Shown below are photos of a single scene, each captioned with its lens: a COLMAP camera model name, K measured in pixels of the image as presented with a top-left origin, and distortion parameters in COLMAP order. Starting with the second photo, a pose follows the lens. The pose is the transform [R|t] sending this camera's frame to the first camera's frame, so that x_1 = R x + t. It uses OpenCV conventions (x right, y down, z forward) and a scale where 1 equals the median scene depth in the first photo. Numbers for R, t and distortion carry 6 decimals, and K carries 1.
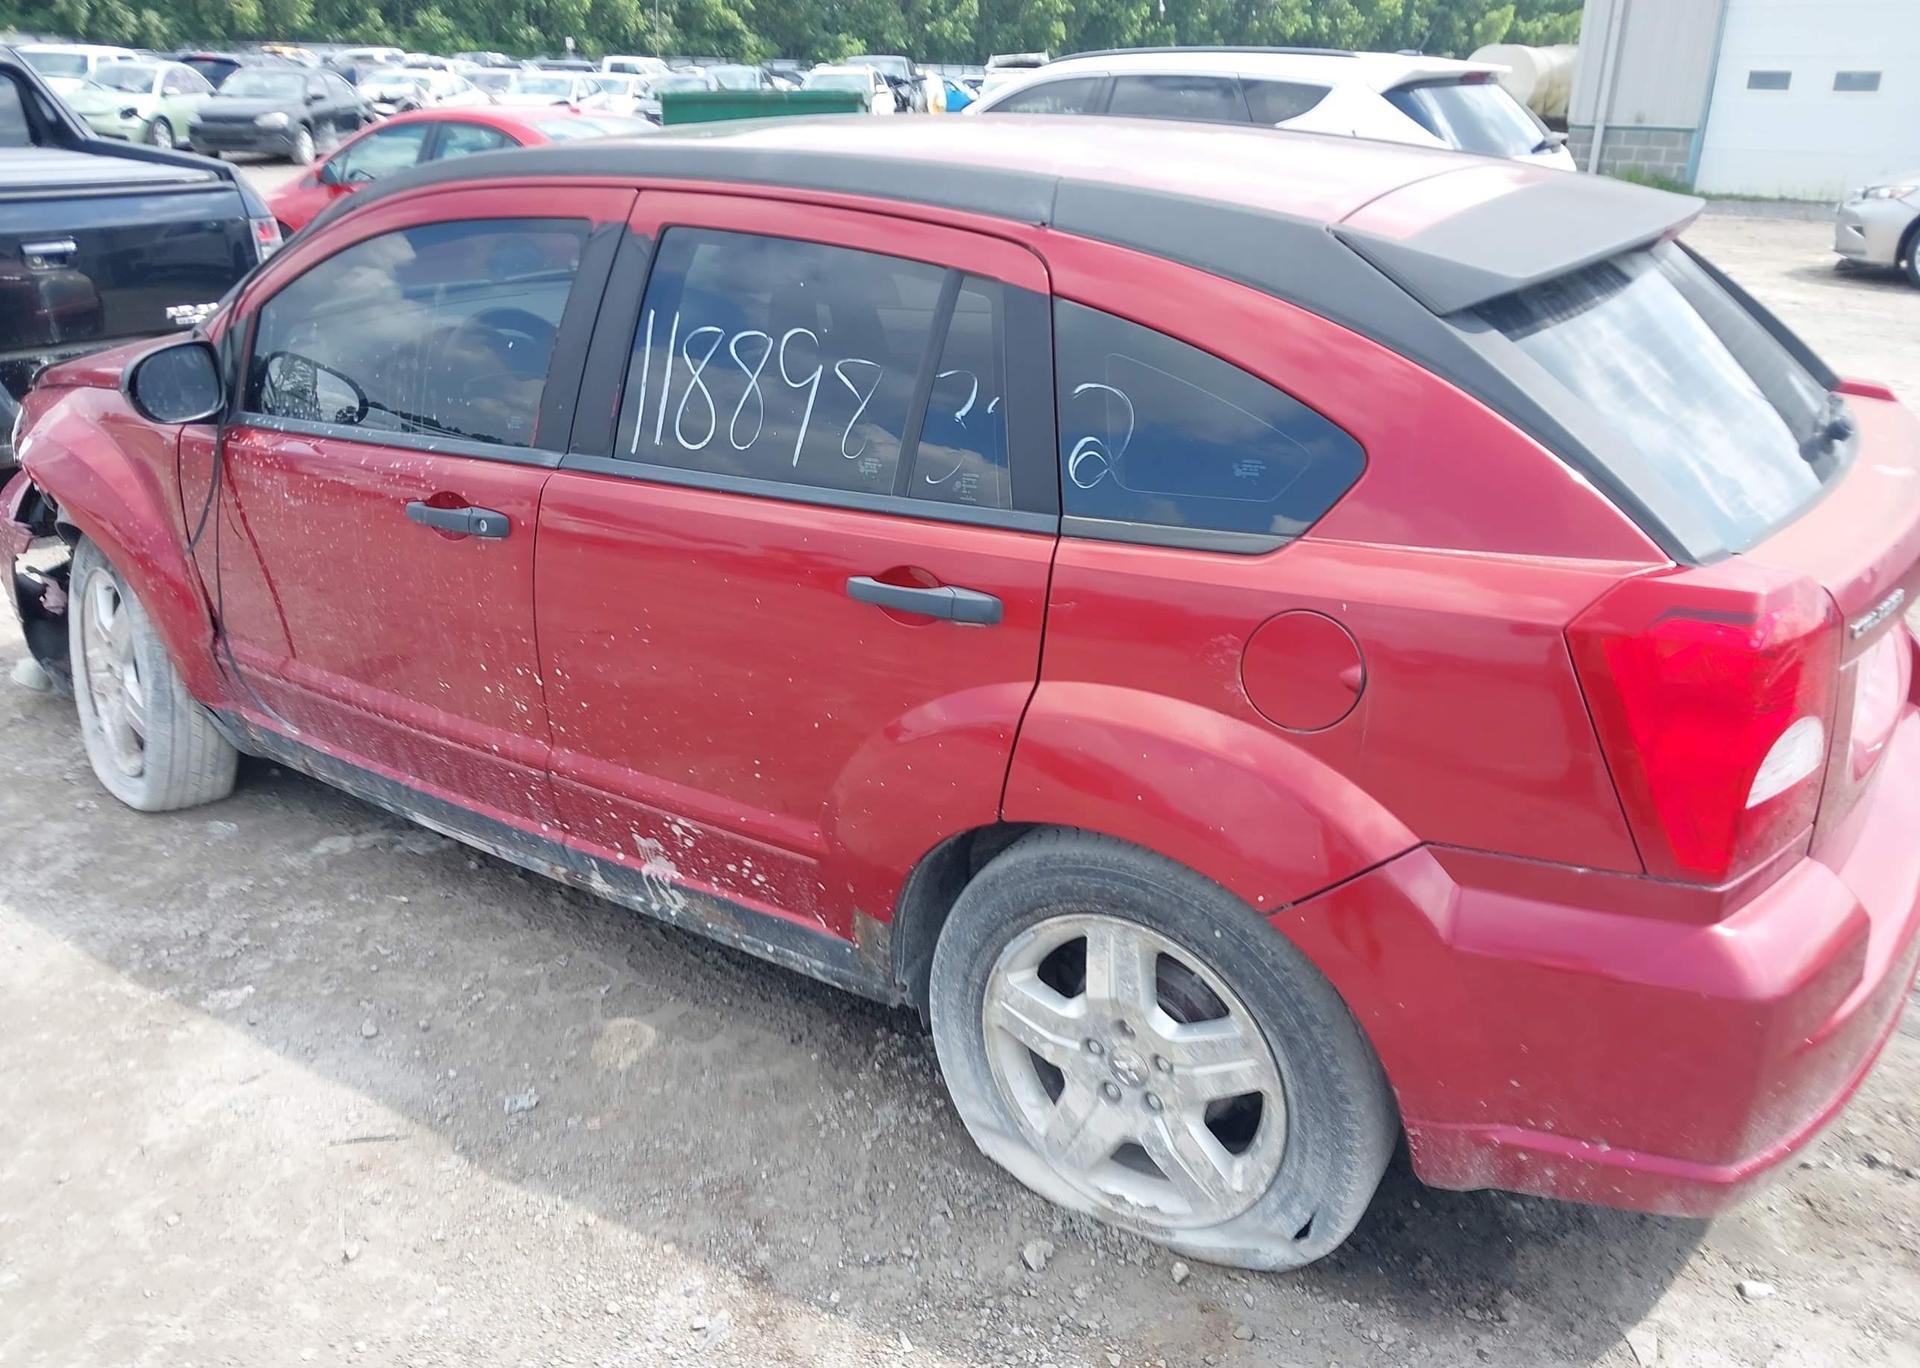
lens RADIAL K [[1550.5, 0, 967.4], [0, 1550.5, 692.6], [0, 0, 1]] dist [0.062716, -0.072023]
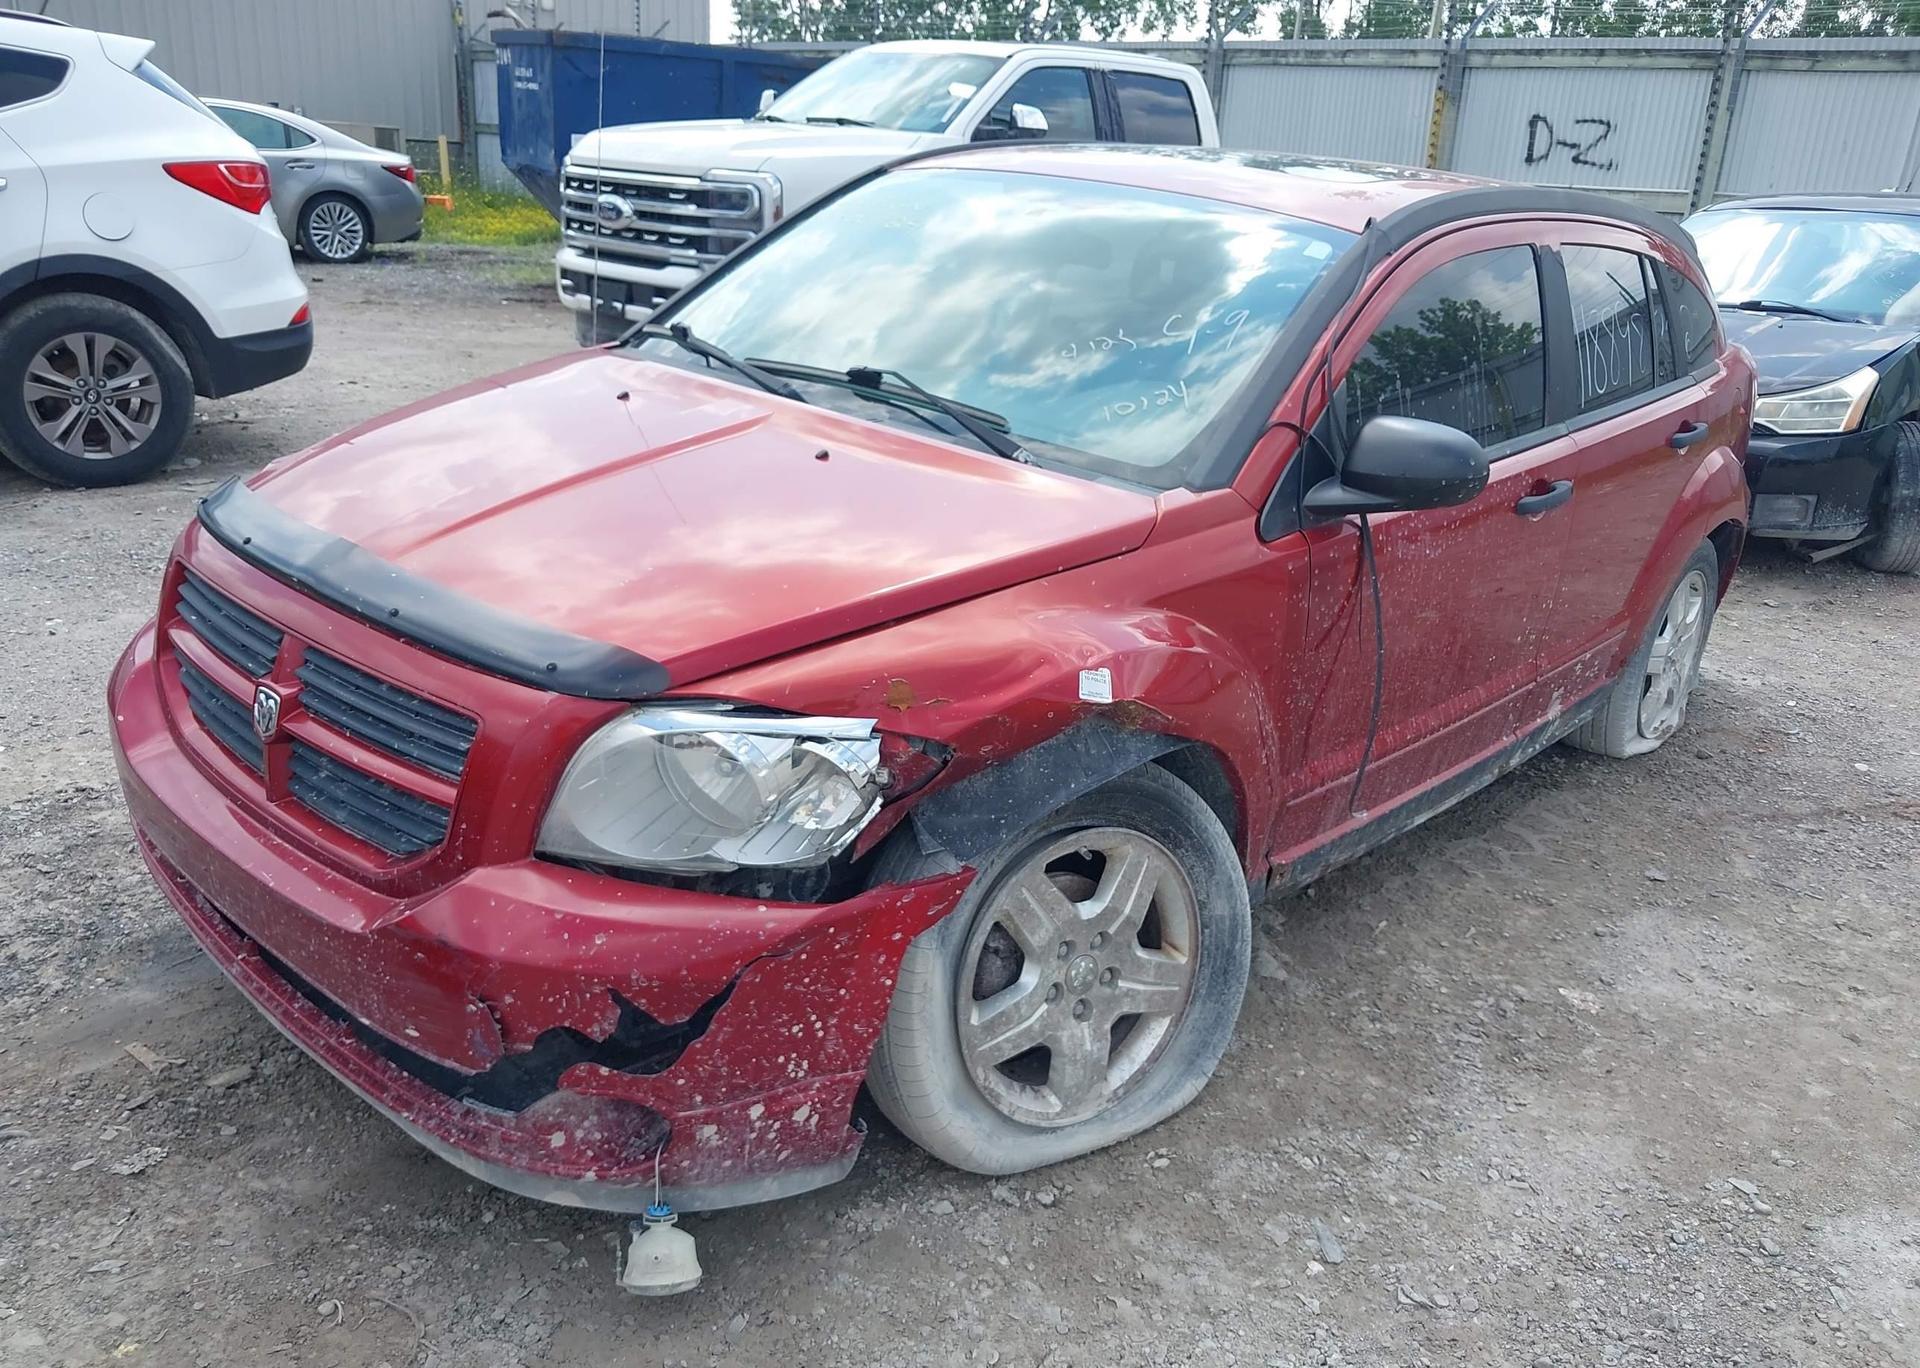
lens RADIAL K [[1562.4, 0, 953.4], [0, 1562.4, 680.3], [0, 0, 1]] dist [-0.003429, 0.001985]
pose [[0.137660, -0.332530, 0.932992, -1.701071], [0.307368, 0.909798, 0.278912, -0.503296], [-0.941581, 0.248377, 0.227452, 1.295072]]
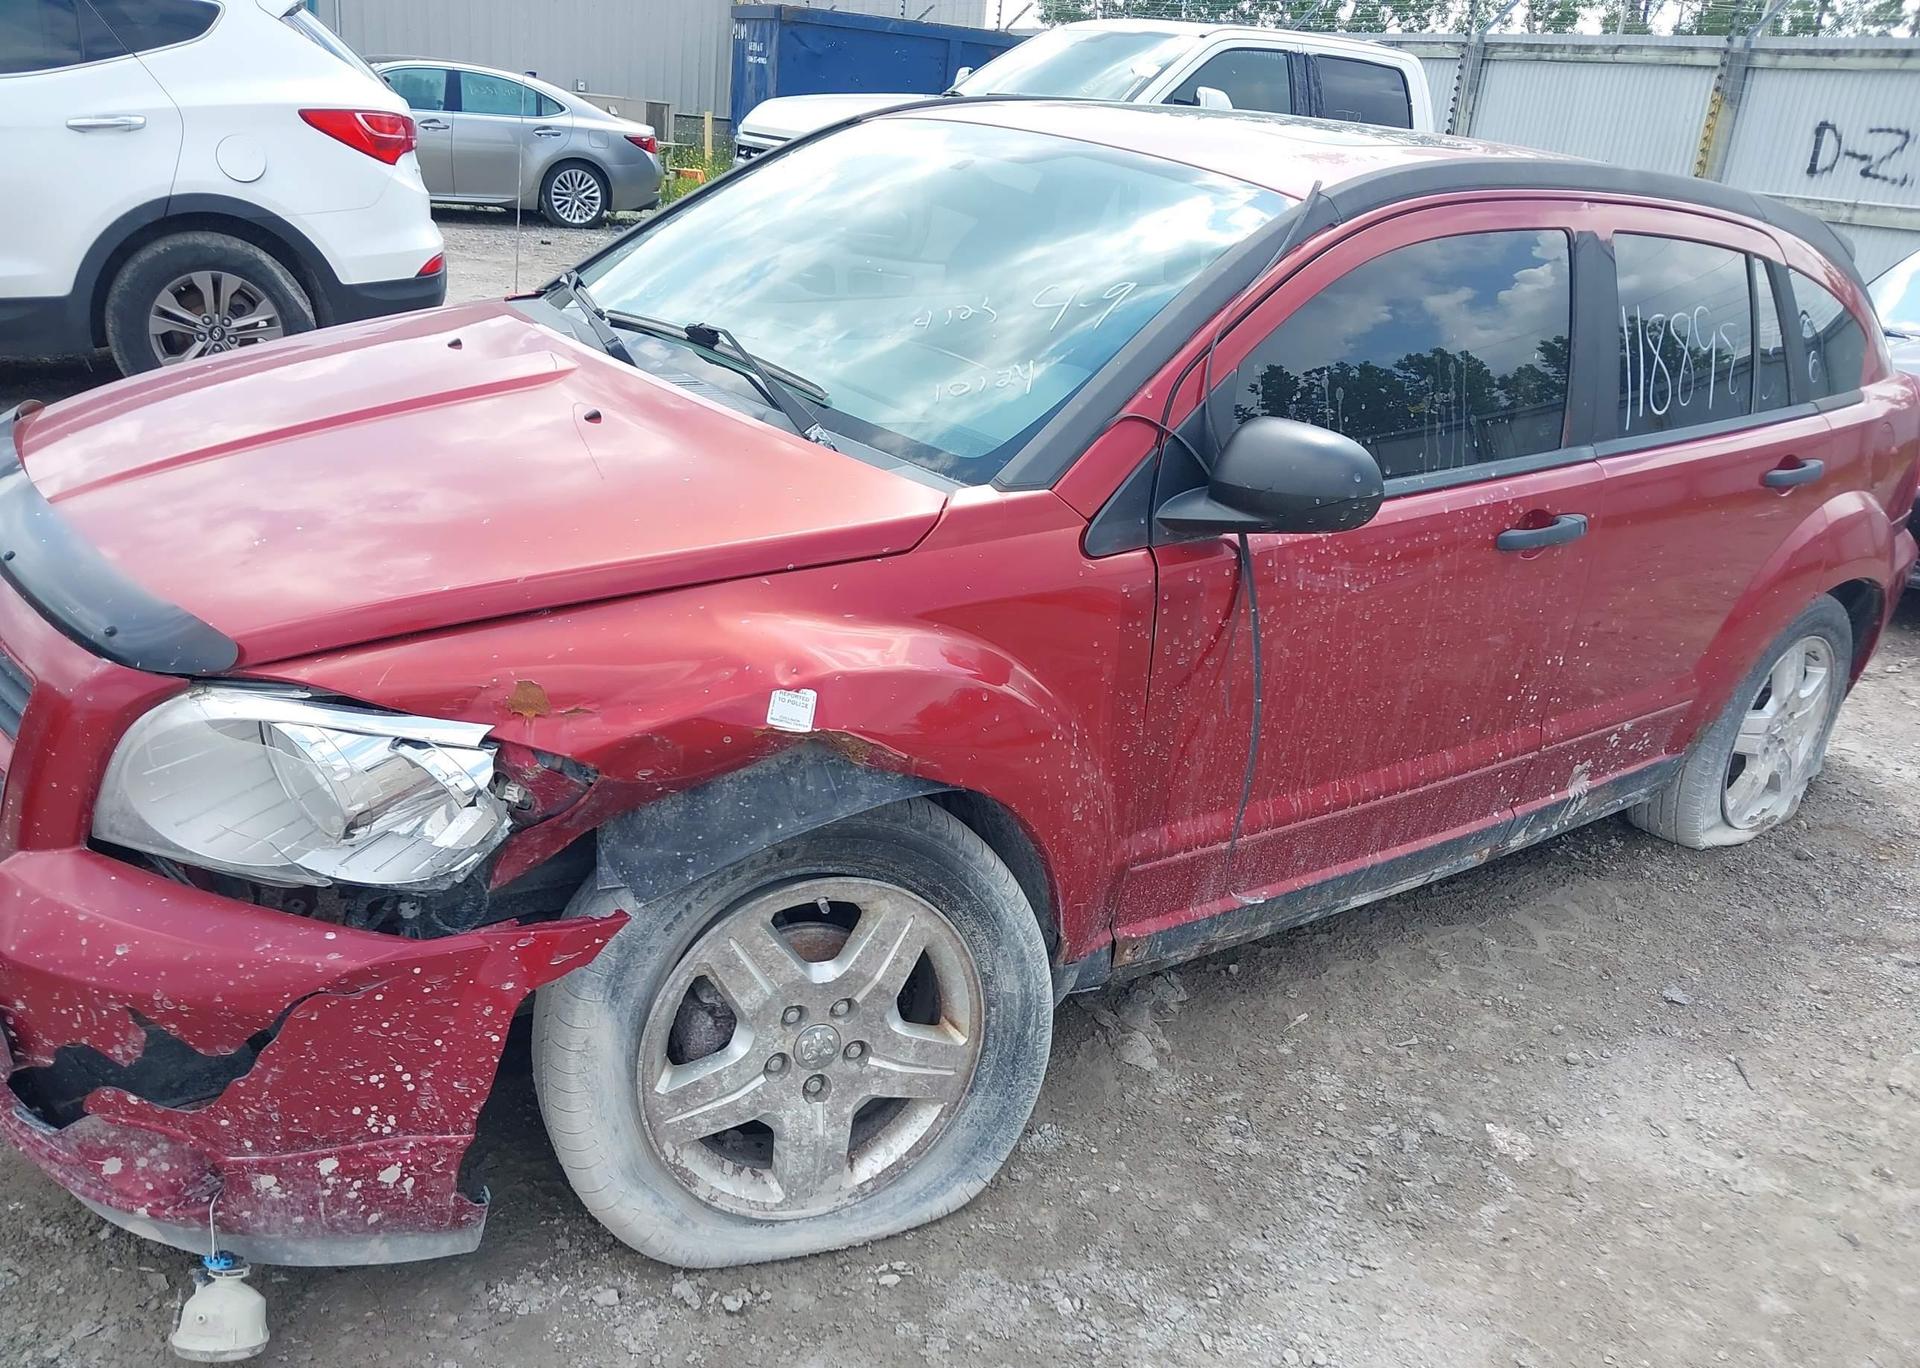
lens RADIAL K [[1545.1, 0, 954.8], [0, 1545.1, 676.5], [0, 0, 1]] dist [0.008410, -0.019992]
pose [[0.316290, -0.314975, 0.894847, -1.484677], [0.265368, 0.934992, 0.235309, -0.393131], [-0.910791, 0.163038, 0.379313, 1.067560]]
